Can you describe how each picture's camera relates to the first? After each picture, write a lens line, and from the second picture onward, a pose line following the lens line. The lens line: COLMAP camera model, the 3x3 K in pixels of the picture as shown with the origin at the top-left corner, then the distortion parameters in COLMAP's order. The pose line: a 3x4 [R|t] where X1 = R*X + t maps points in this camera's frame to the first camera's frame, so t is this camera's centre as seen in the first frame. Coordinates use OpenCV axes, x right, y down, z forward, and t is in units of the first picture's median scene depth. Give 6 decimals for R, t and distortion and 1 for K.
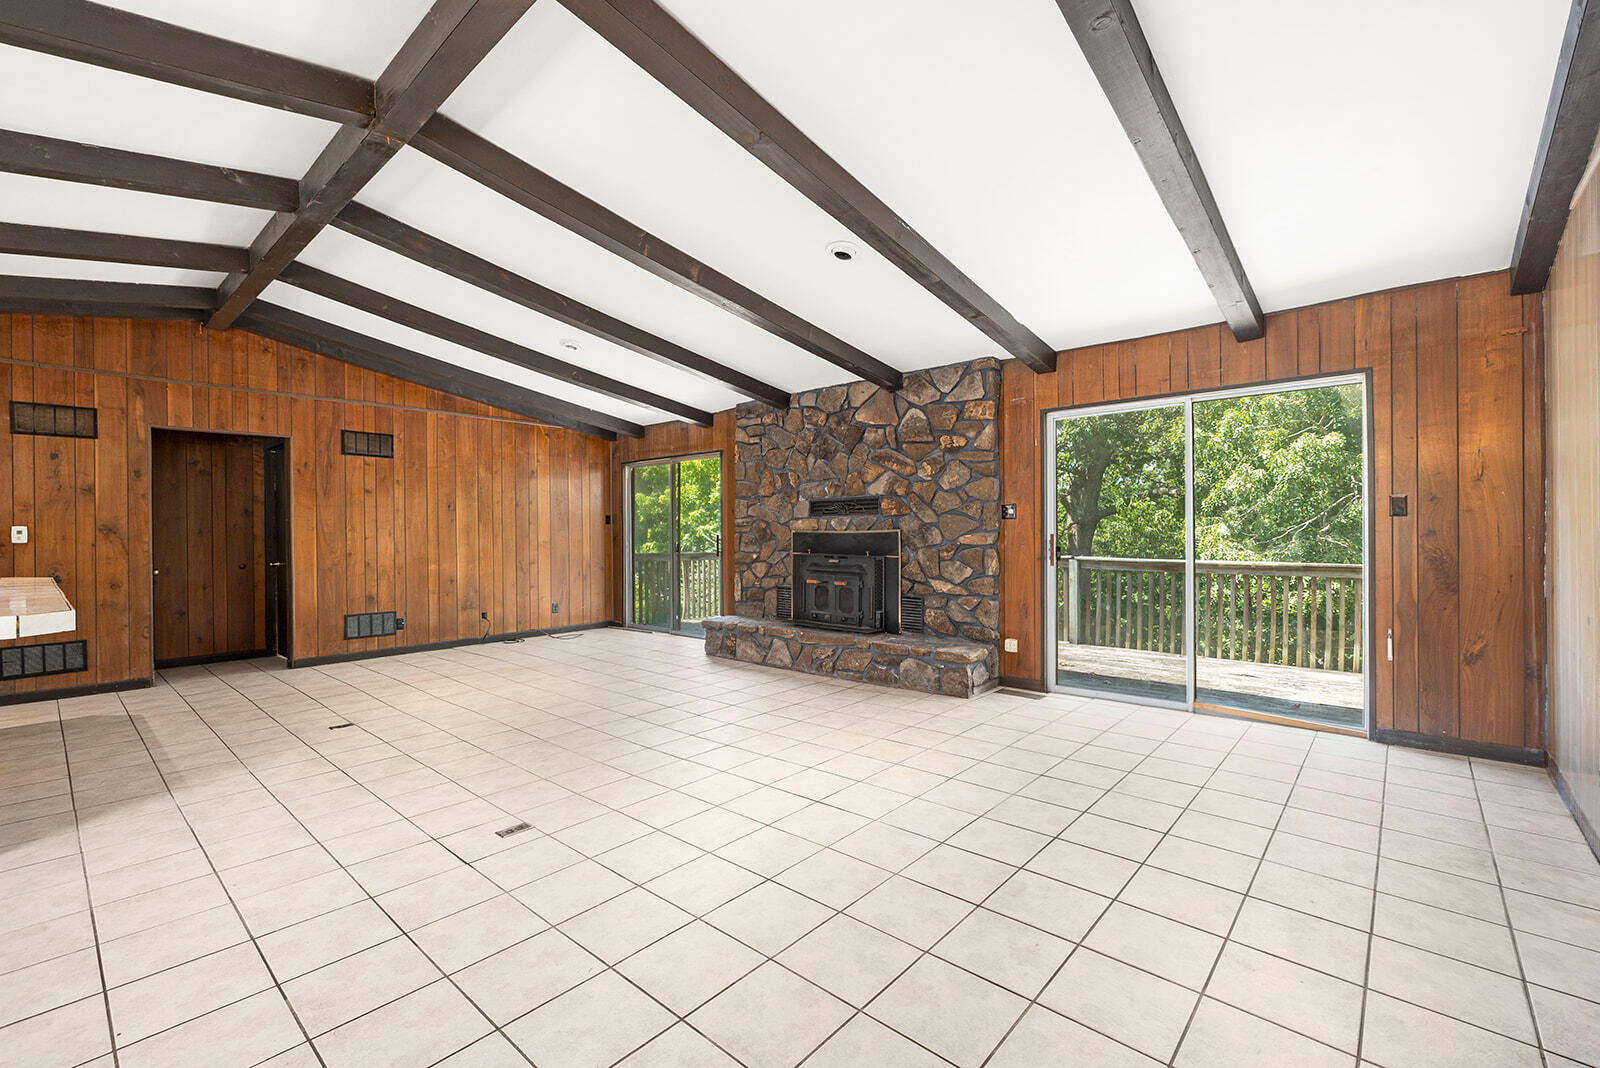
lens RADIAL K [[682.3, 0, 797.5], [0, 682.3, 532.7], [0, 0, 1]] dist [-0.001729, 0.000552]
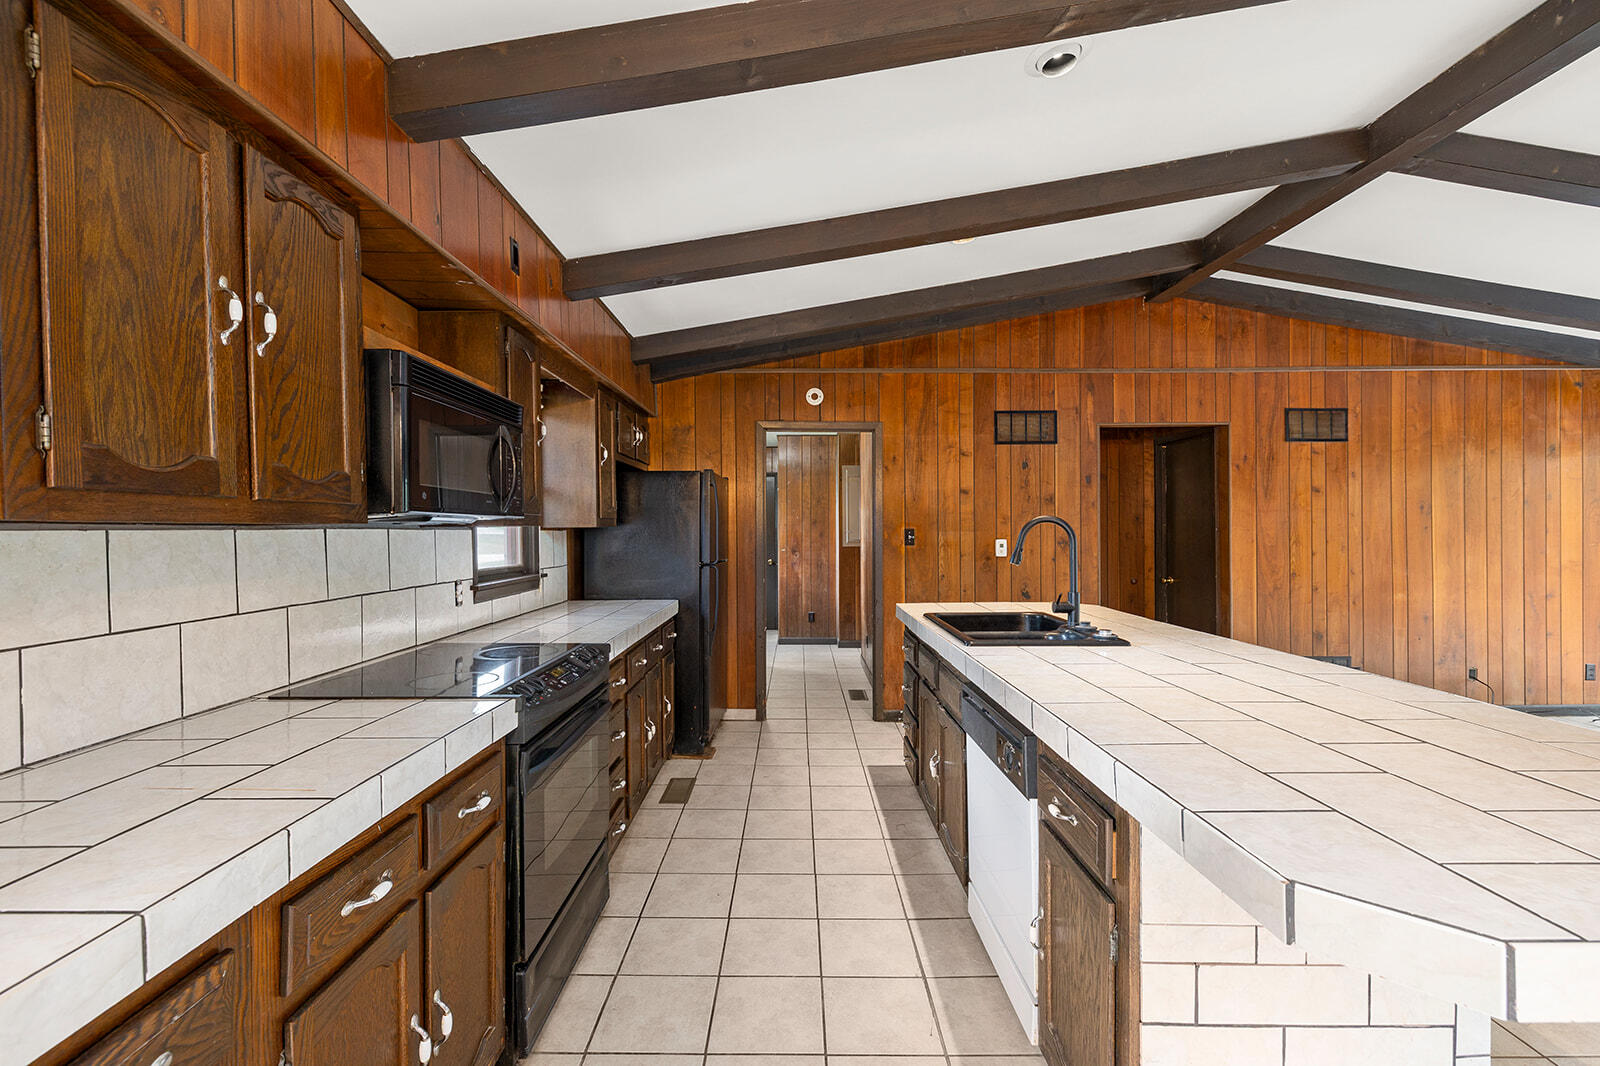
lens RADIAL K [[682.3, 0, 799.0], [0, 682.3, 534.3], [0, 0, 1]] dist [-0.001729, 0.000552]
pose [[0.663756, 0.009795, -0.747885, -0.487349], [-0.000954, 0.999925, 0.012250, -0.022770], [0.747949, -0.007417, 0.663715, 0.109992]]
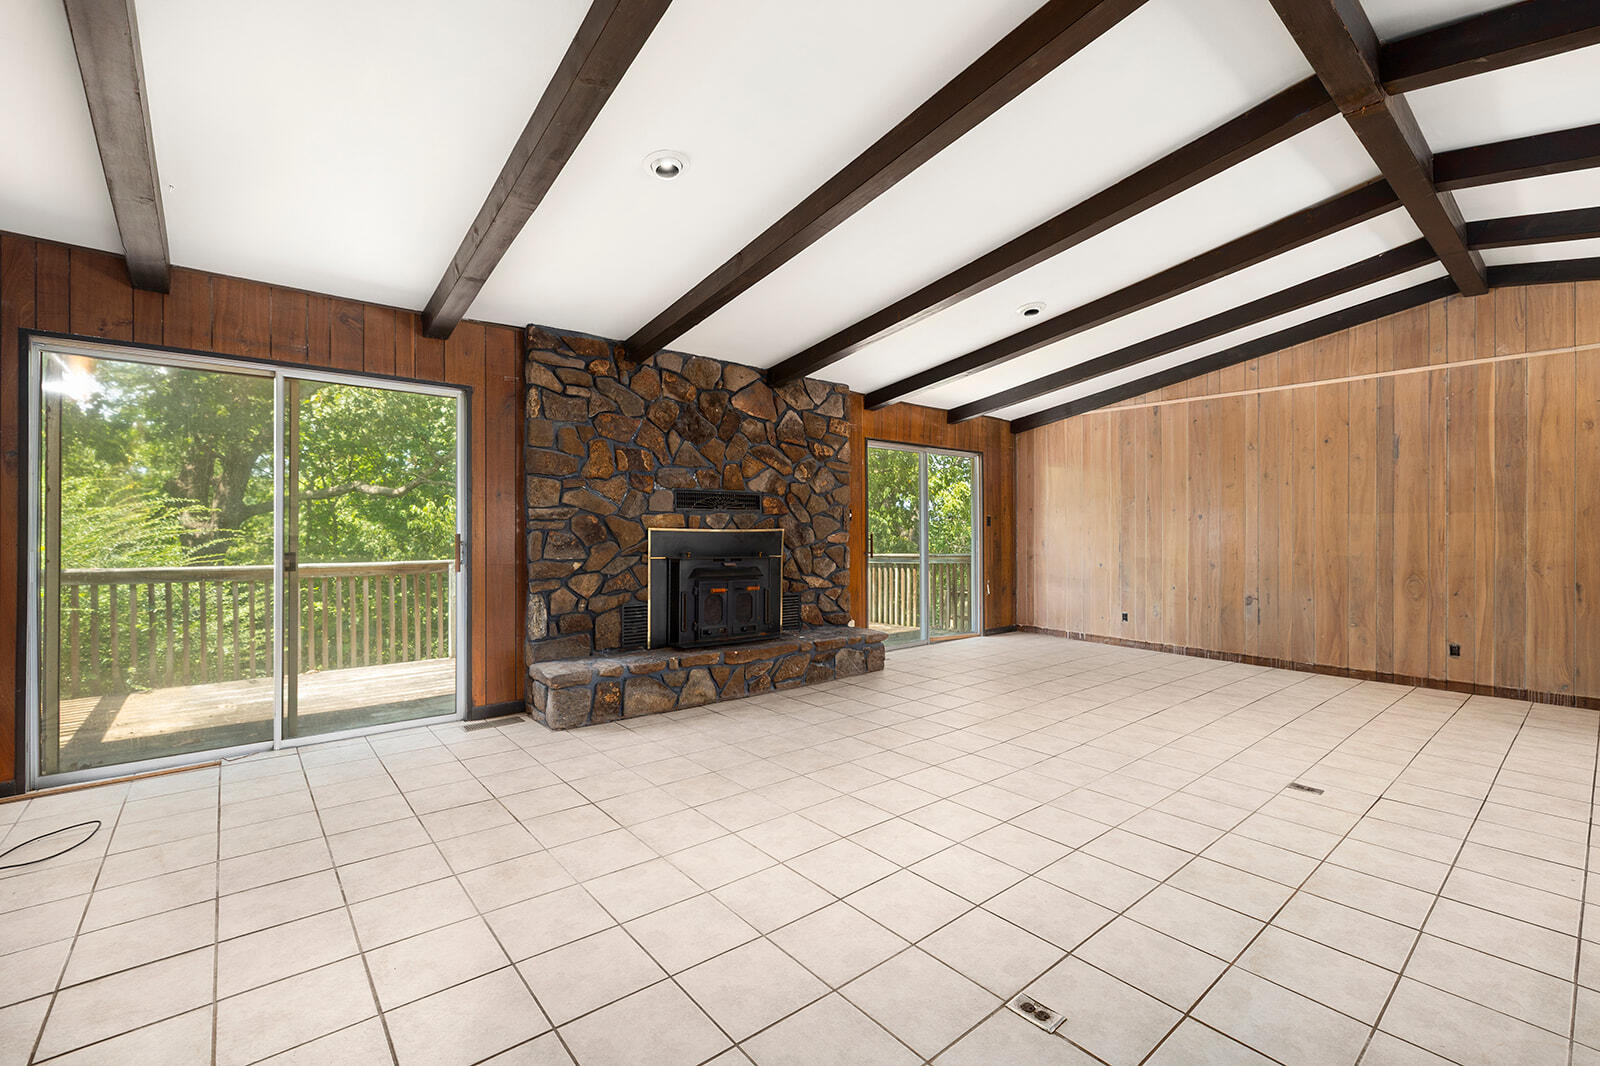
lens RADIAL K [[682.3, 0, 800.9], [0, 682.3, 532.8], [0, 0, 1]] dist [-0.001729, 0.000552]
pose [[0.148533, 0.006382, 0.988887, -0.760445], [-0.001975, 0.999979, -0.006157, 0.006621], [-0.988906, -0.001038, 0.148542, 0.756479]]
